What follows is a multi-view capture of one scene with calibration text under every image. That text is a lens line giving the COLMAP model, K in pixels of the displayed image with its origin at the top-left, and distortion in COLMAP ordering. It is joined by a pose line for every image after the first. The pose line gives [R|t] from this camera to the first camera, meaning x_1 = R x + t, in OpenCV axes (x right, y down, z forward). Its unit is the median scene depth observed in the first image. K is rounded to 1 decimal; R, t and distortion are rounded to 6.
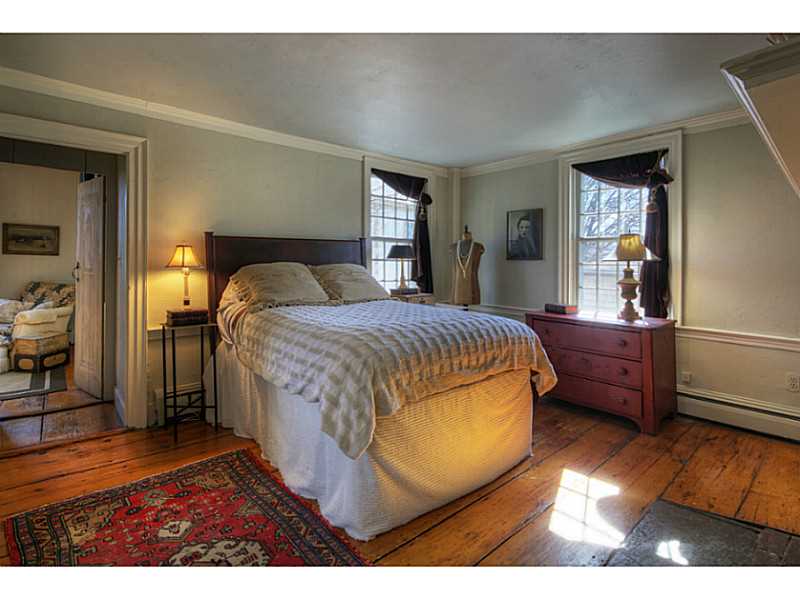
lens RADIAL K [[391.5, 0, 400.3], [0, 391.5, 263.4], [0, 0, 1]] dist [-0.004847, -0.000639]
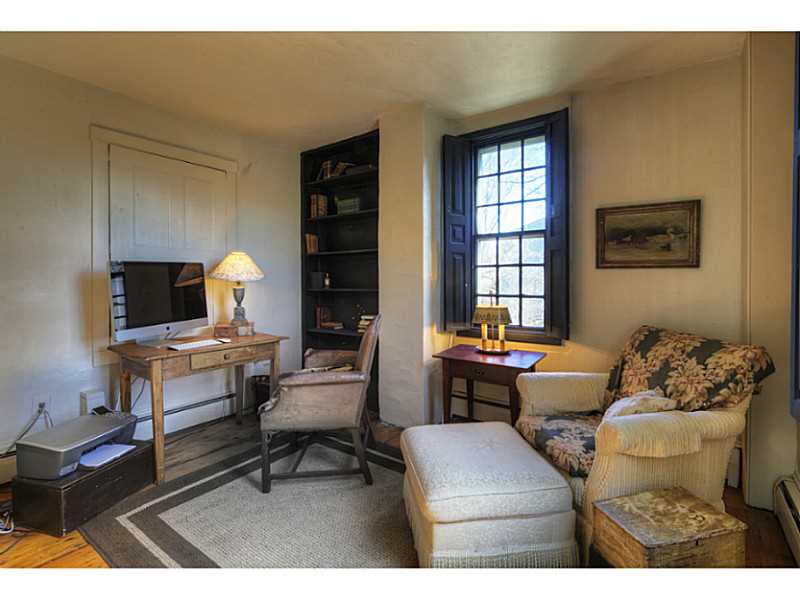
lens RADIAL K [[391.5, 0, 399.7], [0, 391.5, 292.6], [0, 0, 1]] dist [-0.004847, -0.000639]
pose [[0.215901, 0.002472, -0.976412, -0.523973], [0.002899, 0.999991, 0.003173, 0.004914], [0.976411, -0.003516, 0.215892, 0.580035]]
